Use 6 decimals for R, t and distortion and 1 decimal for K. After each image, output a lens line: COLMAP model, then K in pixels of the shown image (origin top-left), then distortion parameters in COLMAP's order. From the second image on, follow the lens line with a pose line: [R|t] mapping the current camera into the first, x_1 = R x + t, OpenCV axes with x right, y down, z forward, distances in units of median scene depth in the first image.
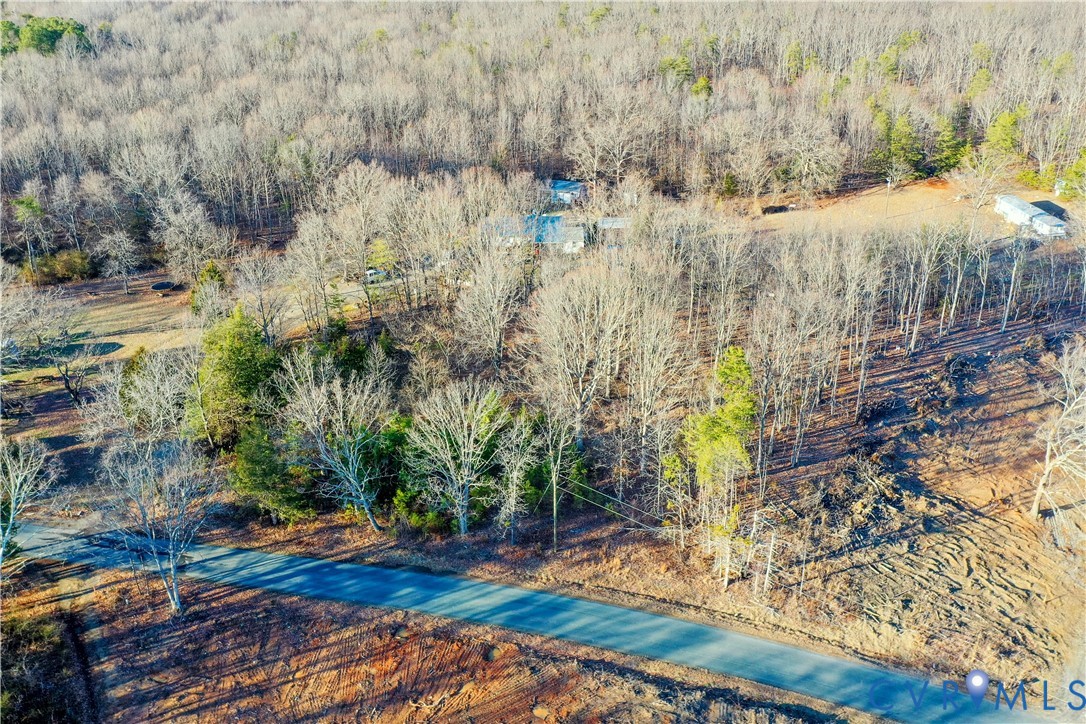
lens RADIAL K [[922.3, 0, 545.4], [0, 922.3, 362.2], [0, 0, 1]] dist [0.011736, 0.006432]
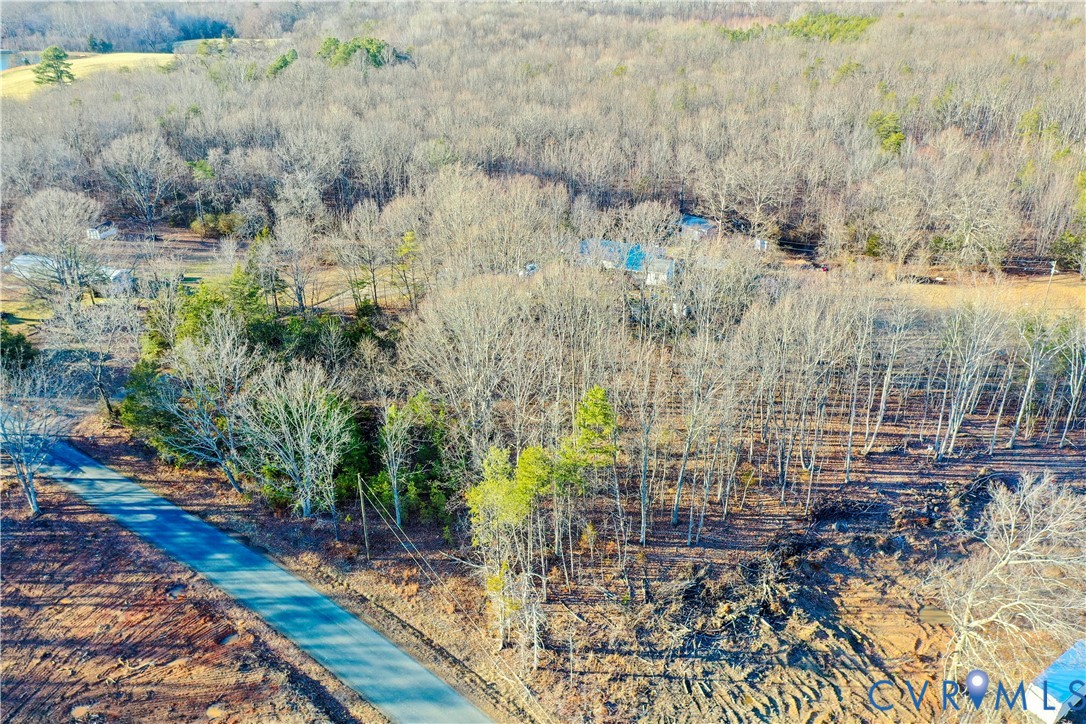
lens RADIAL K [[854.0, 0, 540.5], [0, 854.0, 360.5], [0, 0, 1]] dist [0.000724, 0.001131]
pose [[0.919364, 0.192390, -0.343155, 0.430754], [-0.205512, 0.978653, -0.001915, -0.026782], [0.335461, 0.072283, 0.939277, 0.229410]]
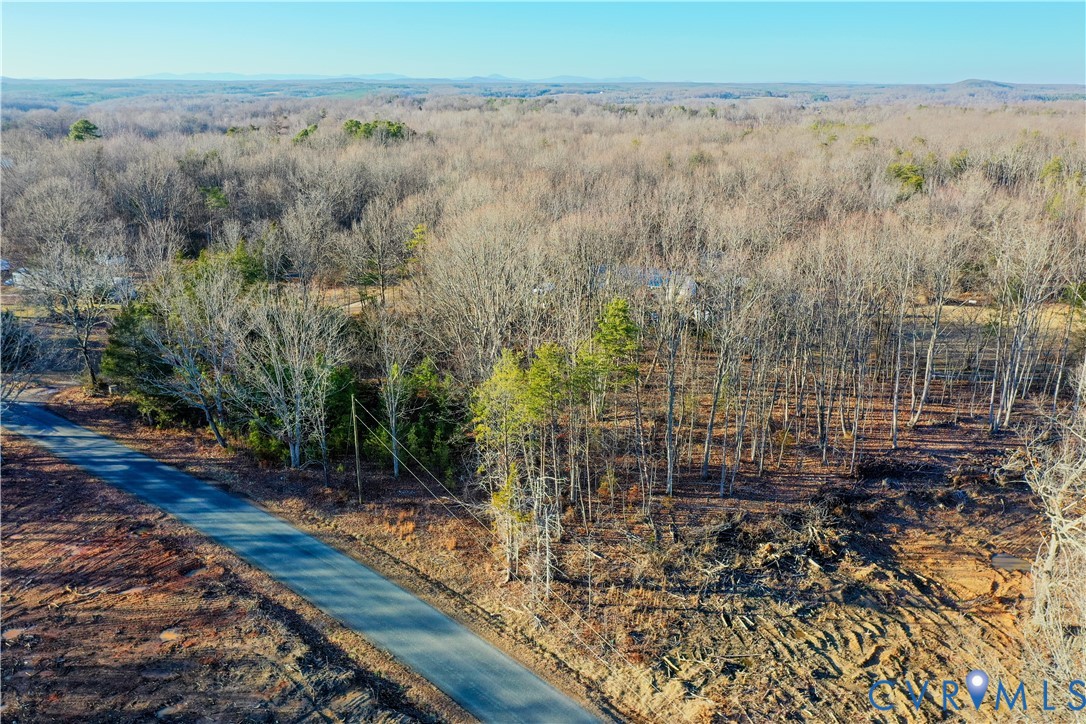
lens RADIAL K [[854.0, 0, 540.8], [0, 854.0, 359.3], [0, 0, 1]] dist [0.000724, 0.001131]
pose [[0.912113, 0.150786, -0.381201, 0.433939], [-0.216372, 0.966896, -0.135260, 0.148896], [0.348186, 0.205854, 0.914544, 0.325665]]
